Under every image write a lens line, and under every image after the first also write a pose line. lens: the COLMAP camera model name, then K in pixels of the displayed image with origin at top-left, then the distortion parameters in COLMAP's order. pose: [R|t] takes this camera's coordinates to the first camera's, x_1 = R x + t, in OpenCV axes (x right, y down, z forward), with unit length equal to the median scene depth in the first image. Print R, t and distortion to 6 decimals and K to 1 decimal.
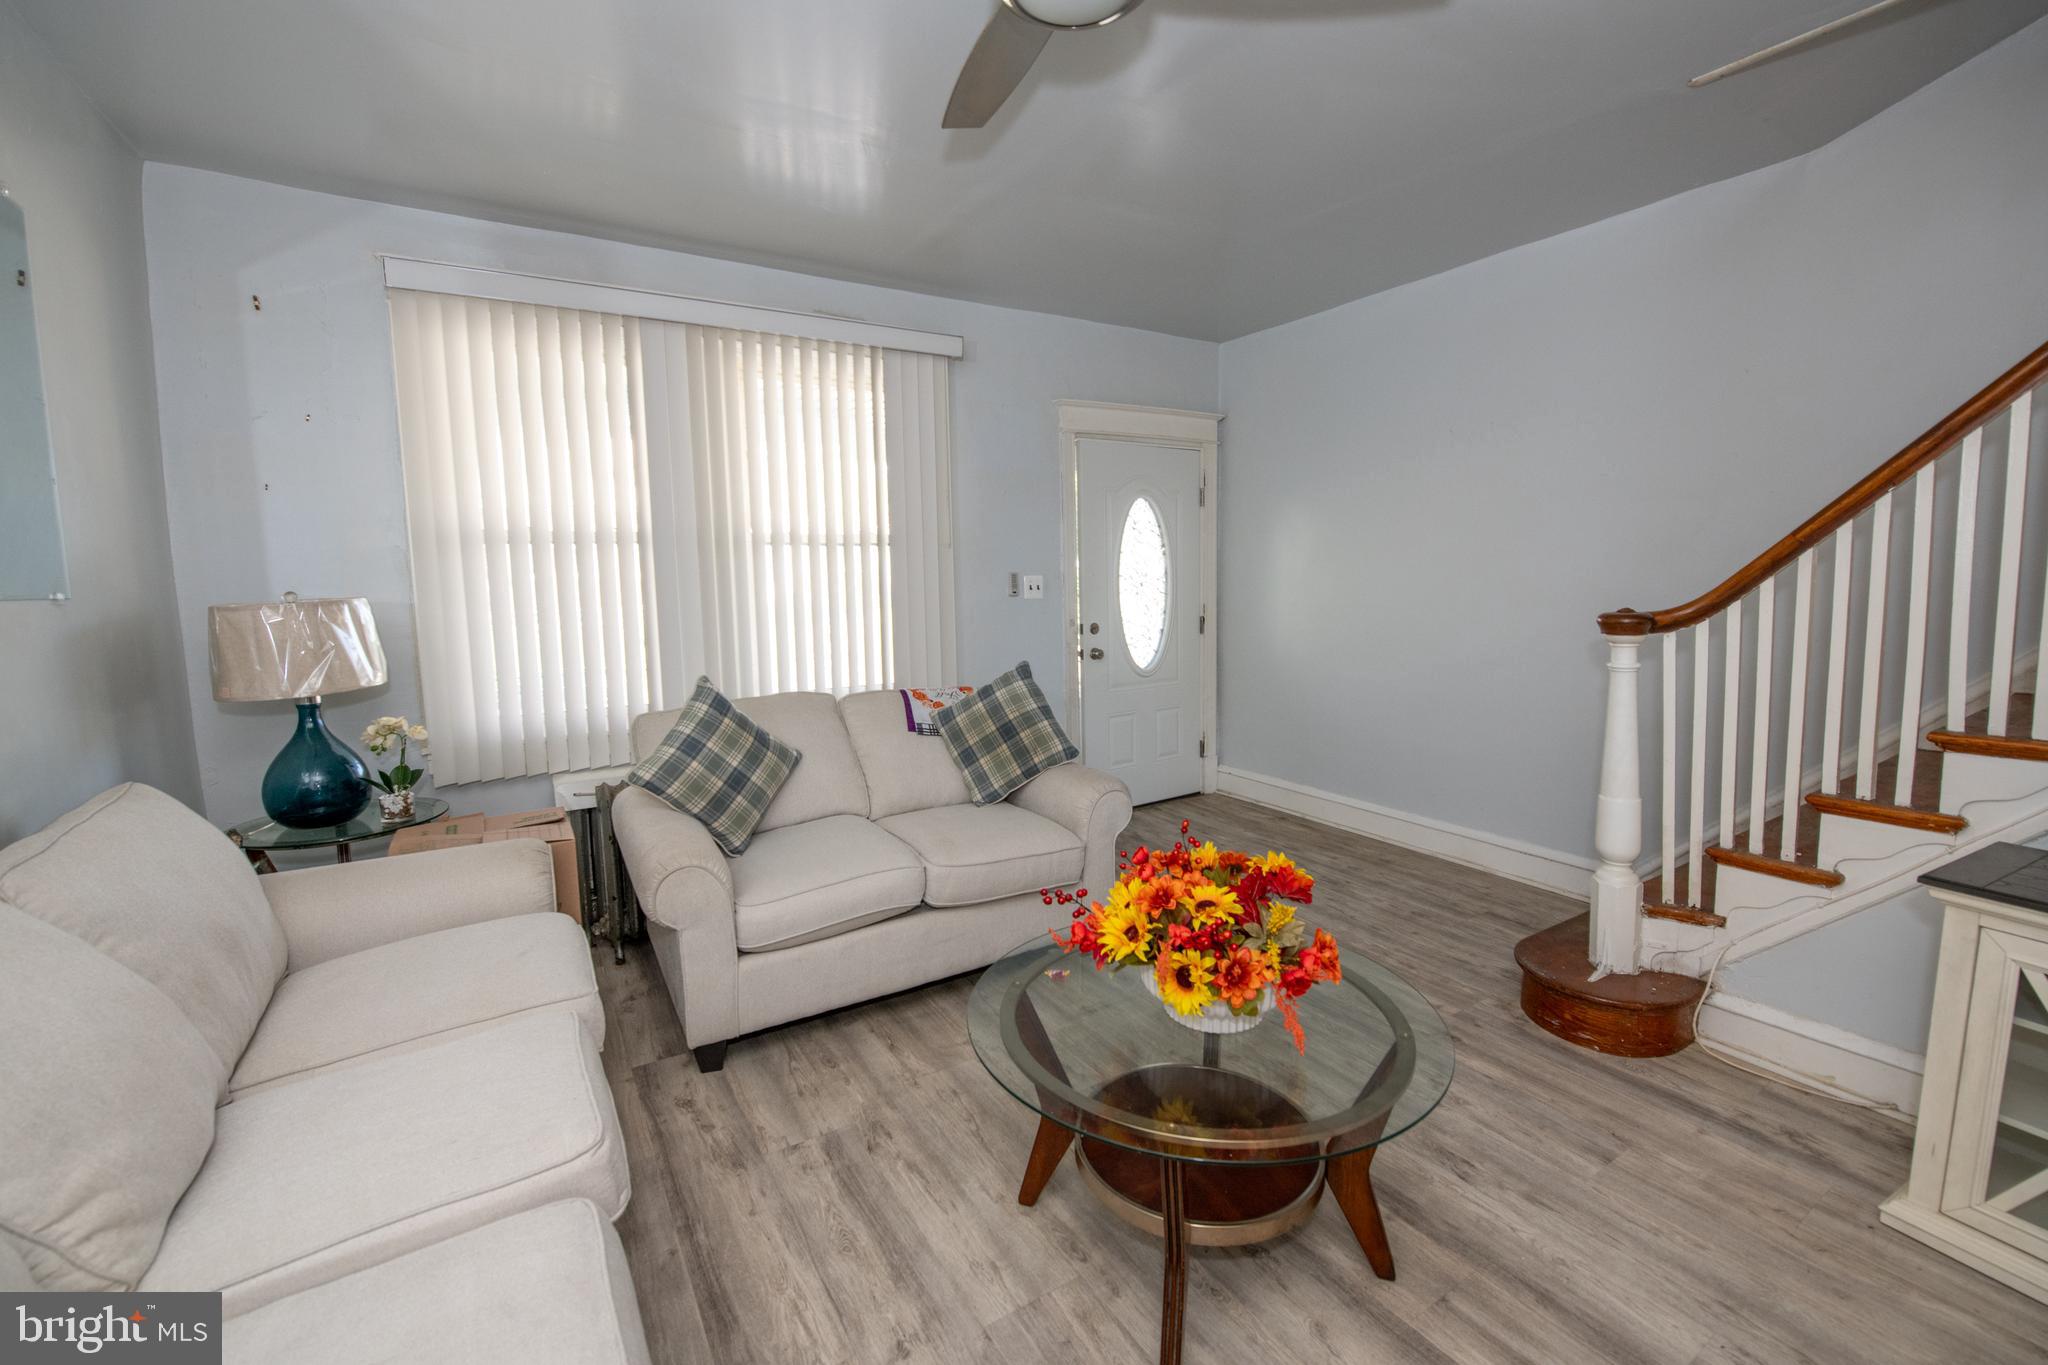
lens RADIAL K [[847.5, 0, 1026.3], [0, 847.5, 666.7], [0, 0, 1]] dist [-0.019899, -0.000206]
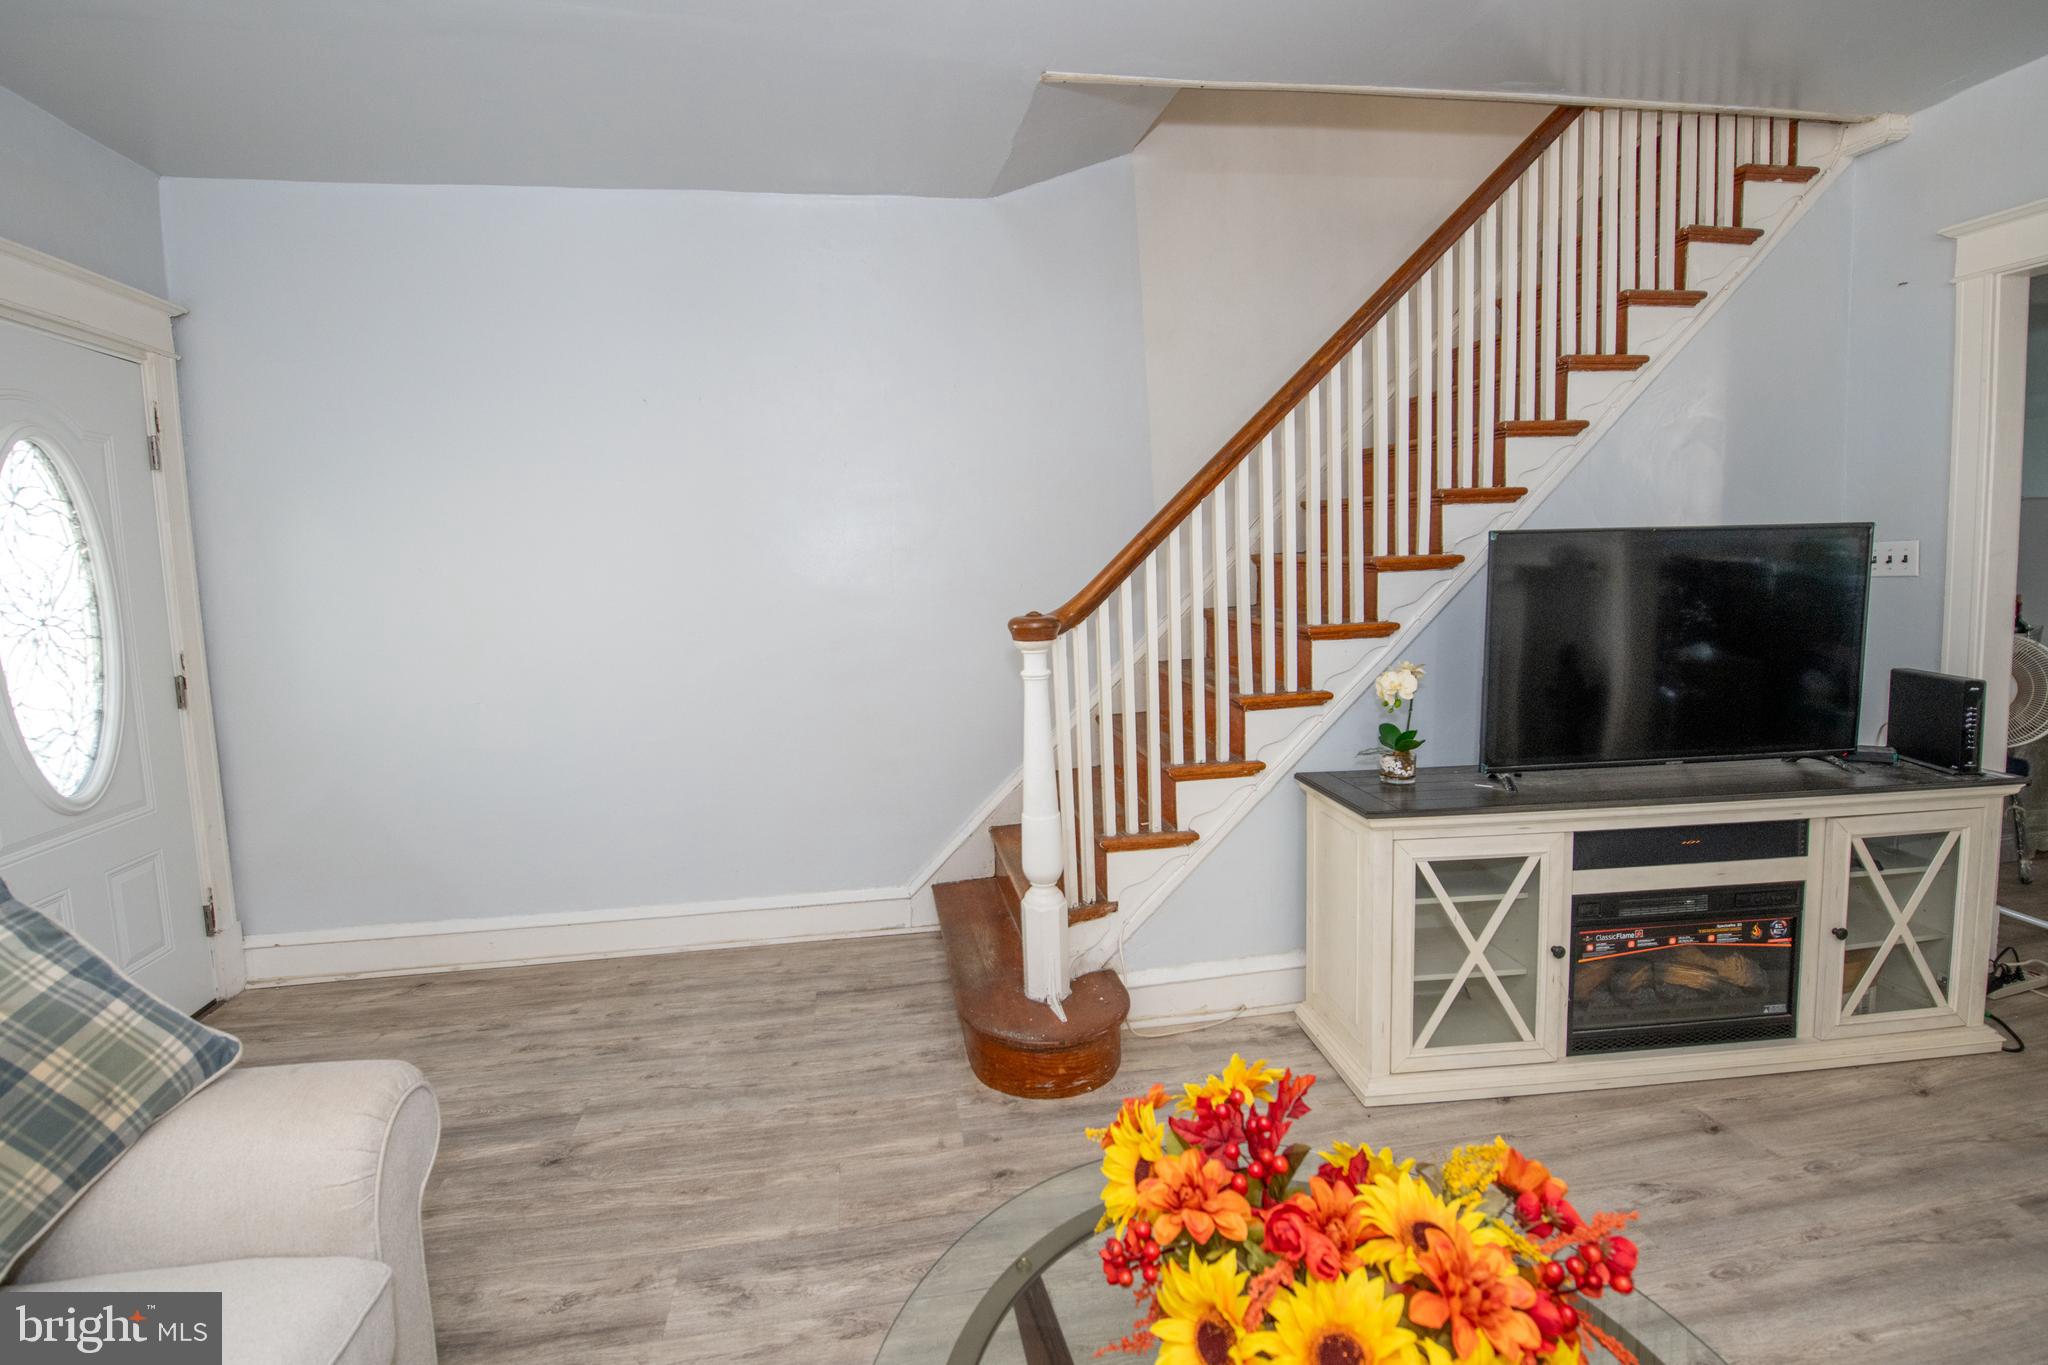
lens RADIAL K [[892.4, 0, 994.9], [0, 892.4, 644.3], [0, 0, 1]] dist [-0.016084, -0.000540]
pose [[0.385445, -0.074159, 0.919746, -0.165411], [0.123287, 0.991967, 0.028315, -0.051436], [-0.914458, 0.102478, 0.391491, 0.503386]]
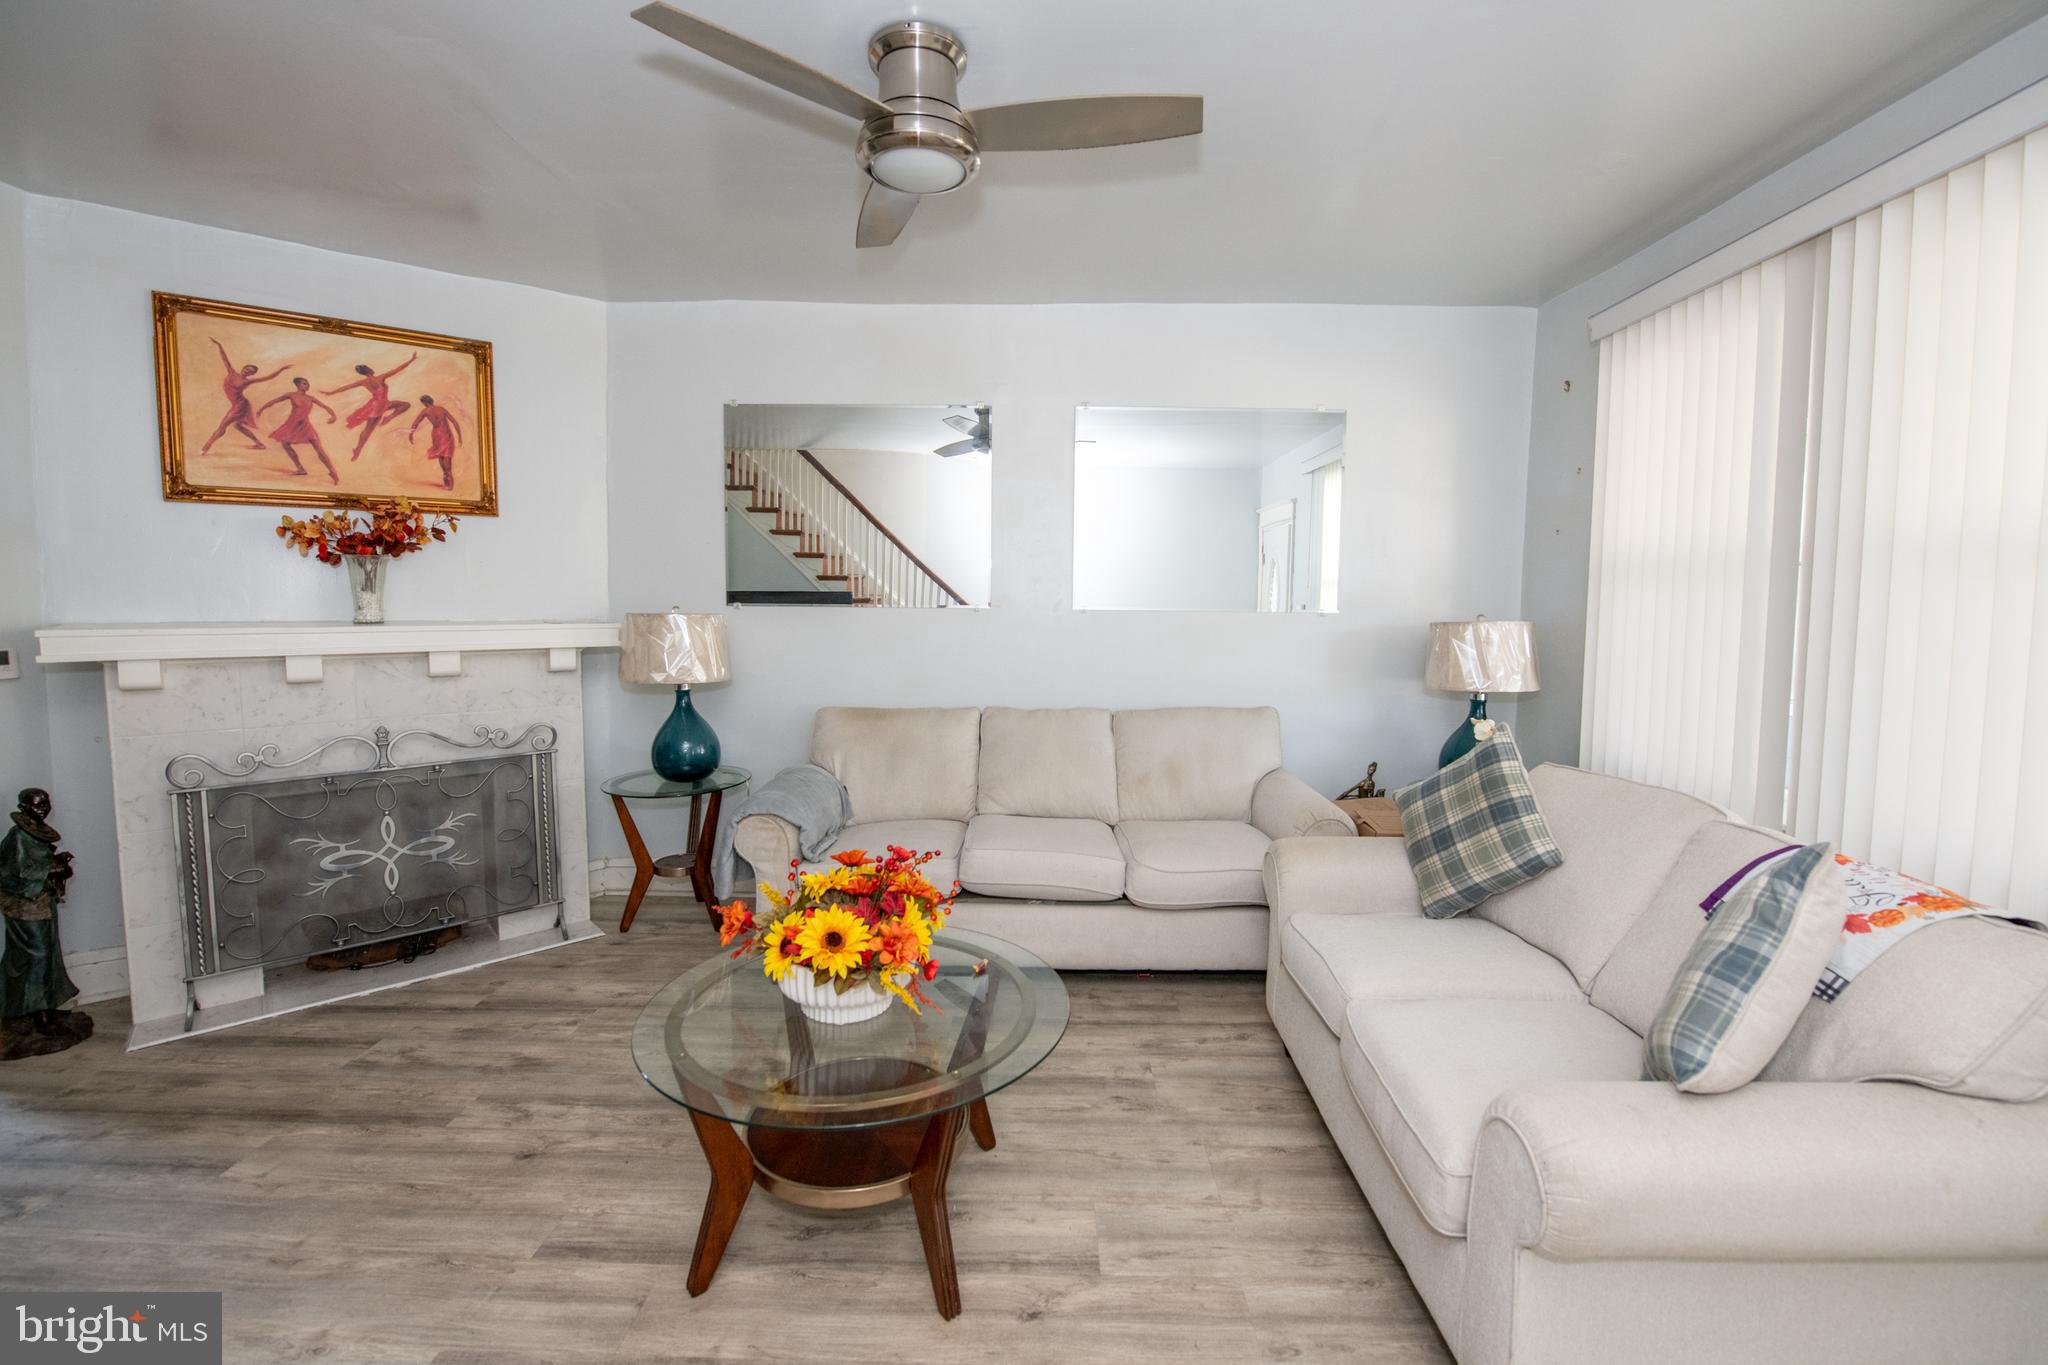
lens RADIAL K [[847.5, 0, 1026.3], [0, 847.5, 666.7], [0, 0, 1]] dist [-0.019899, -0.000206]
pose [[-0.539245, 0.070772, -0.839170, 0.533472], [-0.091640, 0.985614, 0.142010, -0.110064], [0.837148, 0.153479, -0.525002, 0.921294]]
